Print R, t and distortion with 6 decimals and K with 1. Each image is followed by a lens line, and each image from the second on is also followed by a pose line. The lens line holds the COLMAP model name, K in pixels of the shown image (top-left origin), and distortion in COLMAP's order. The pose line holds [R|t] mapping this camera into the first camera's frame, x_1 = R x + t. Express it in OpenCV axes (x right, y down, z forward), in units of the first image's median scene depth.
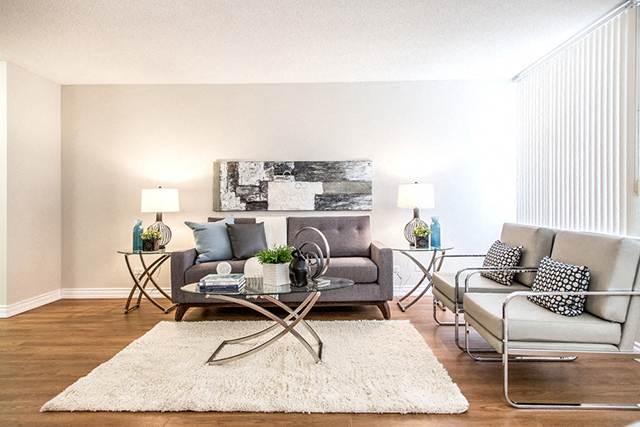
lens RADIAL K [[430.1, 0, 320.0], [0, 430.1, 213.5], [0, 0, 1]] dist [0.006389, -0.001913]
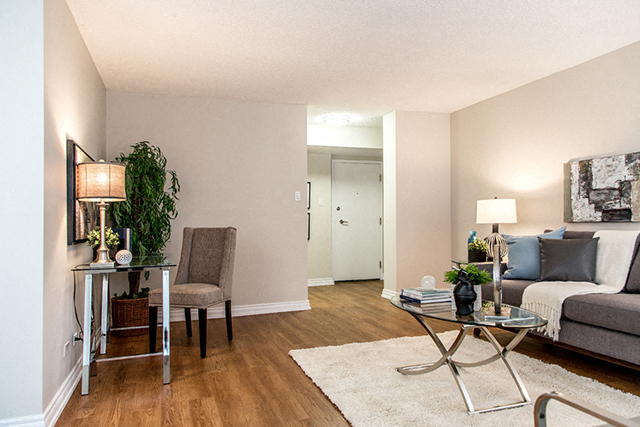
lens RADIAL K [[420.1, 0, 305.0], [0, 420.1, 224.9], [0, 0, 1]] dist [0.002157, 0.000163]
pose [[0.345984, 0.009211, -0.938195, 0.351972], [-0.004223, 0.999957, 0.008260, -0.005220], [0.938231, 0.001105, 0.346008, 0.251554]]
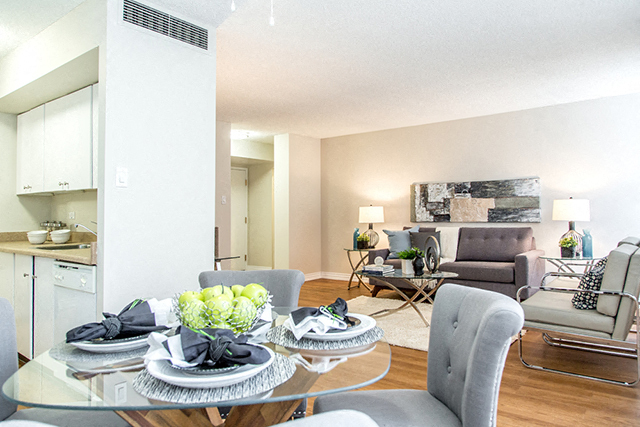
lens RADIAL K [[430.1, 0, 320.0], [0, 430.1, 213.5], [0, 0, 1]] dist [0.006389, -0.001913]
pose [[0.799041, -0.004324, -0.601261, 0.333960], [-0.004804, 0.999896, -0.013574, -0.012490], [0.601258, 0.013735, 0.798937, -0.232419]]
